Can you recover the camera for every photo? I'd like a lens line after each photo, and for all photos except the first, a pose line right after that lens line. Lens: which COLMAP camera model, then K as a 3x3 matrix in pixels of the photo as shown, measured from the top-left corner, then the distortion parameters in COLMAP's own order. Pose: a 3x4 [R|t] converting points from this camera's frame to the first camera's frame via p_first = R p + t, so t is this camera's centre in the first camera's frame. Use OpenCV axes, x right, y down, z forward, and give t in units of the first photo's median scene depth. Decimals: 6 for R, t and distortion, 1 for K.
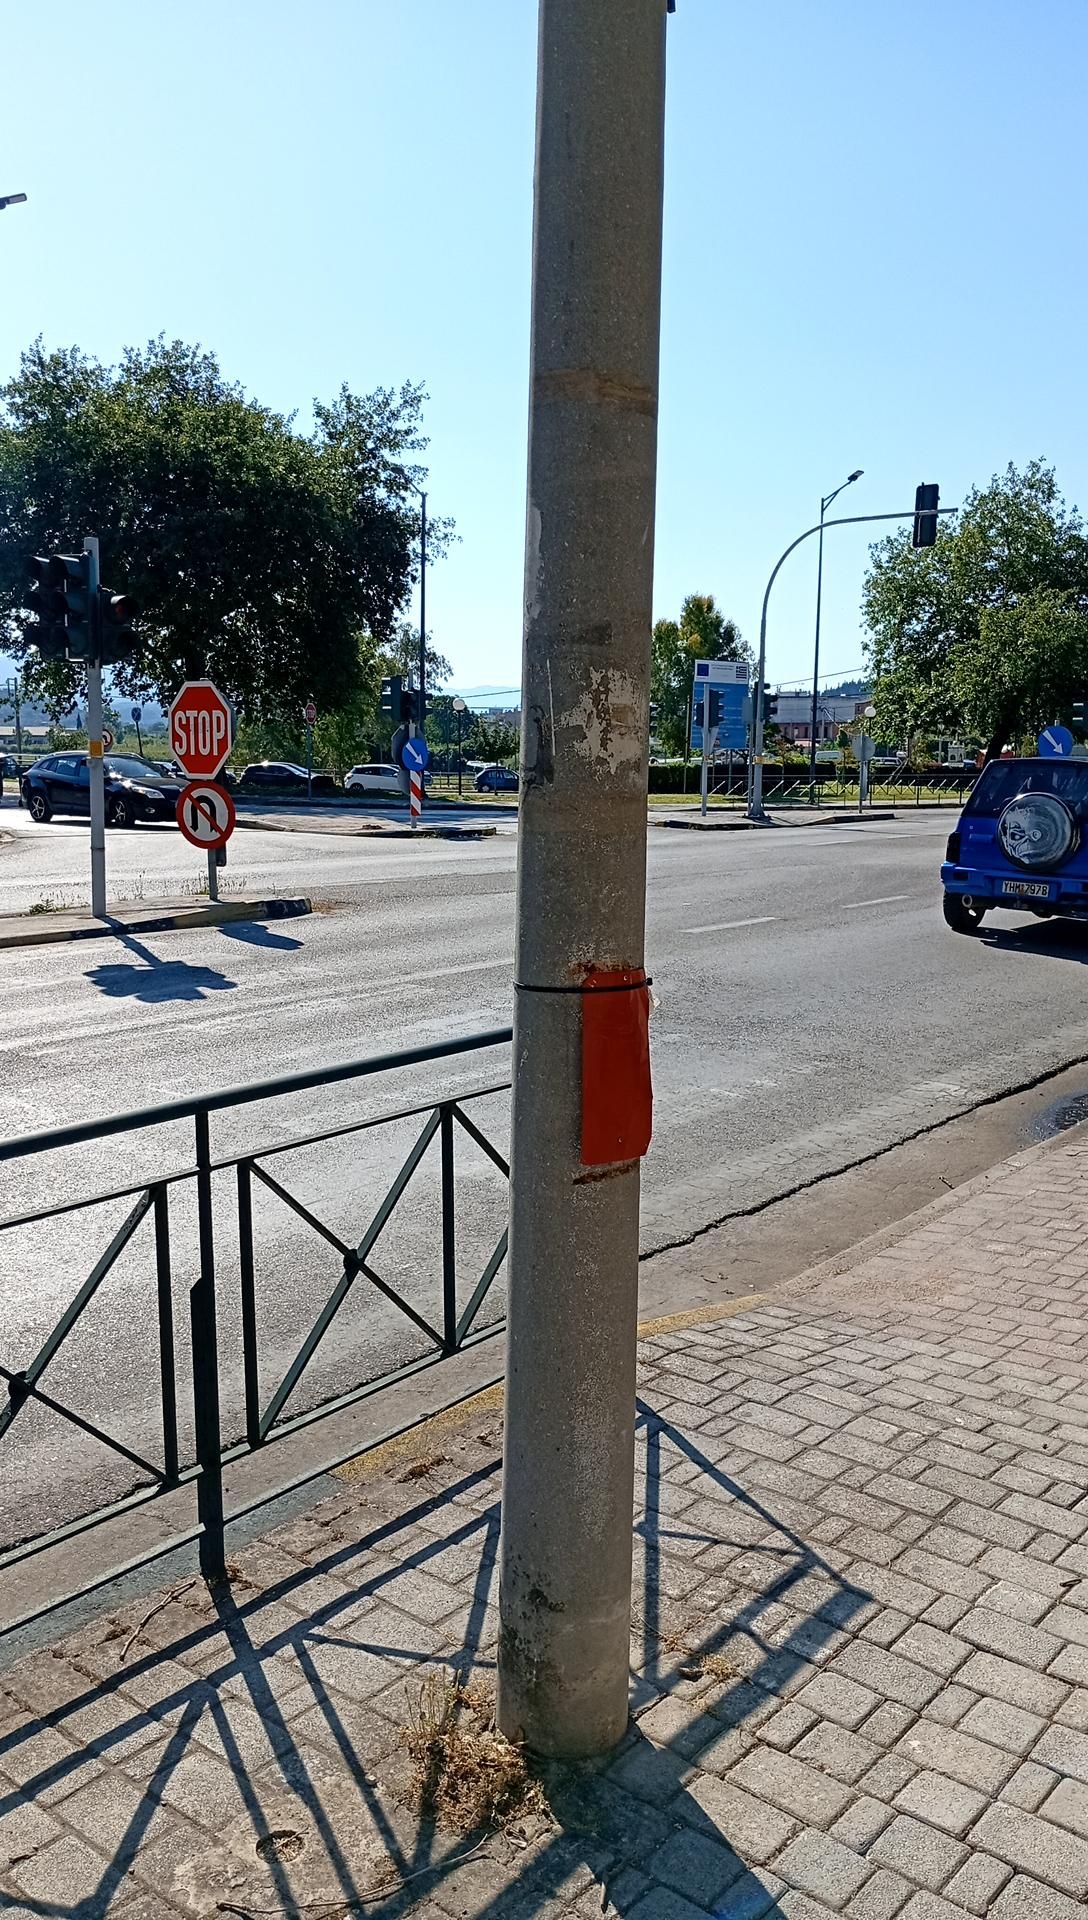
lens RADIAL K [[1475.1, 0, 544.0], [0, 1475.1, 960.0], [0, 0, 1]] dist [0.052627, -0.144302]
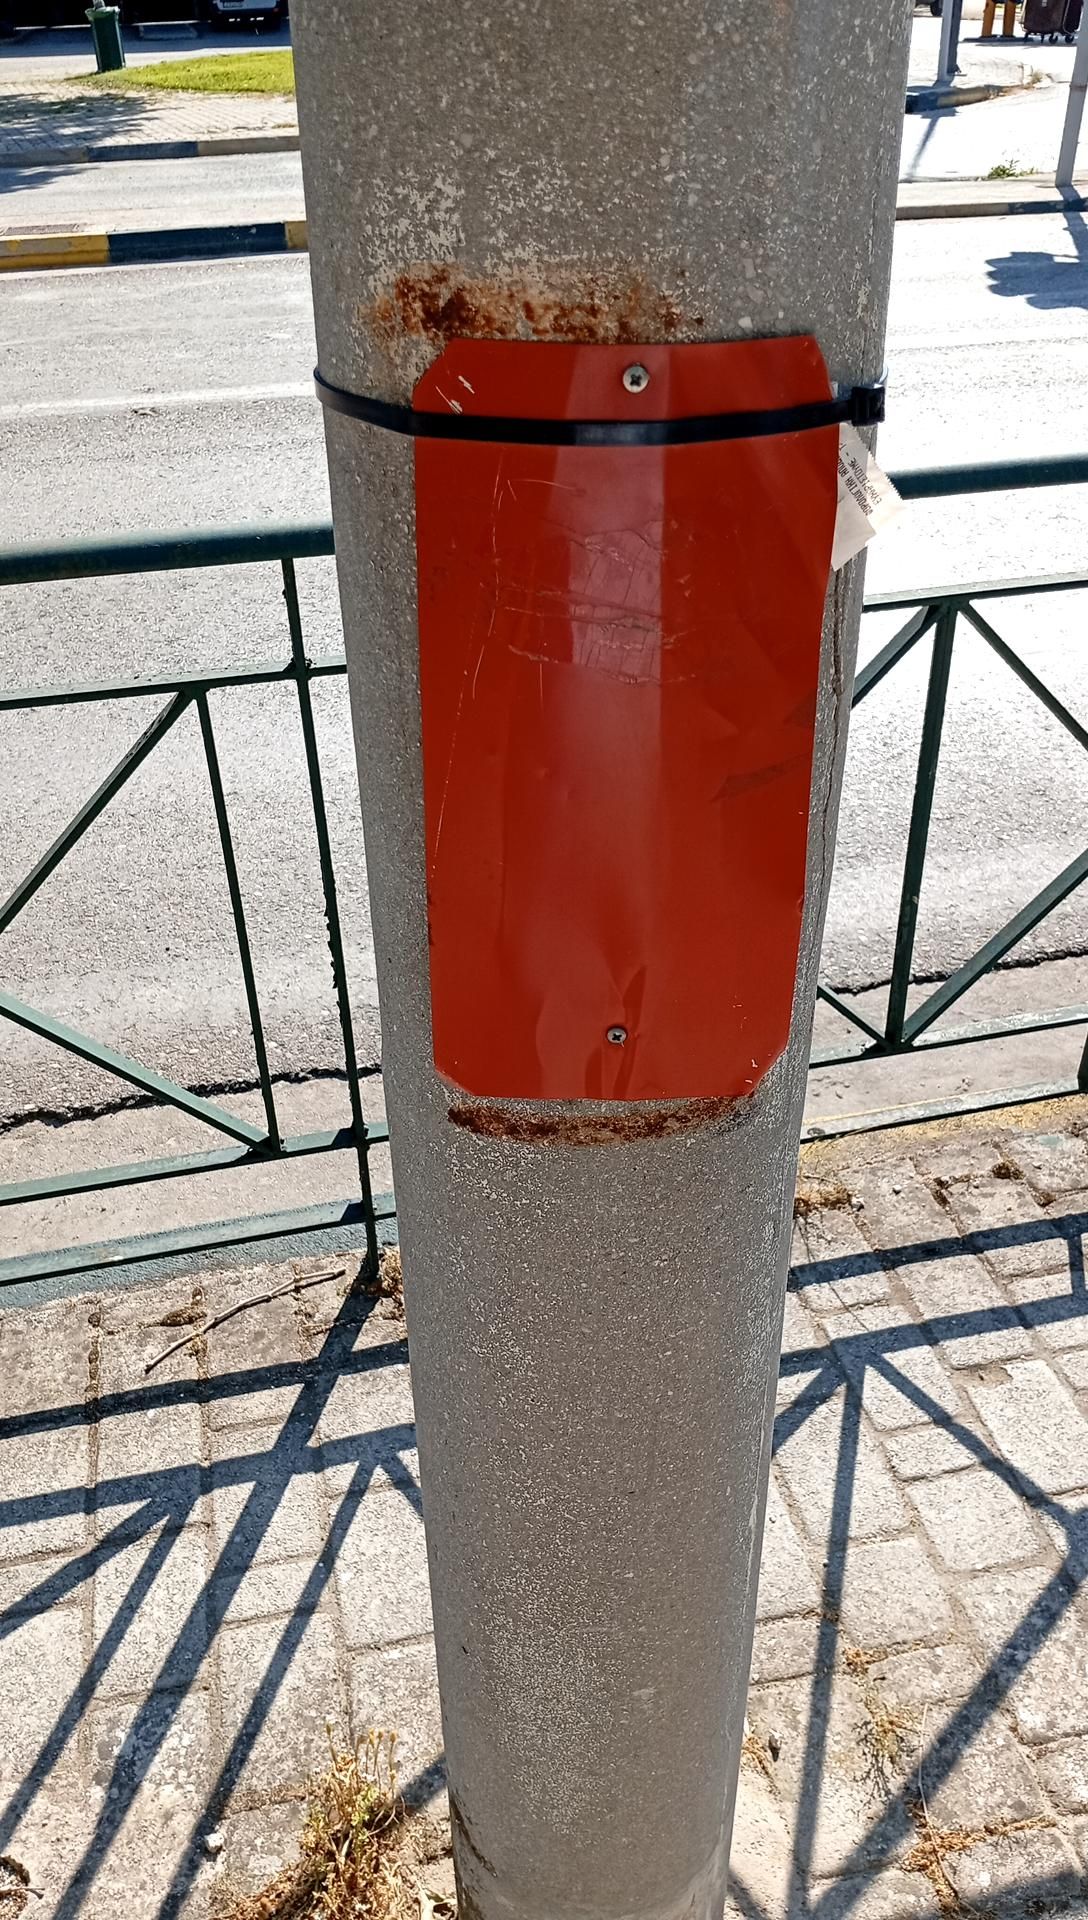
lens RADIAL K [[1475.1, 0, 544.0], [0, 1475.1, 960.0], [0, 0, 1]] dist [0.052627, -0.144302]
pose [[0.783377, 0.324270, -0.530254, 0.154584], [-0.061337, 0.889288, 0.453215, -0.007343], [0.618512, -0.322514, 0.716538, 0.707535]]
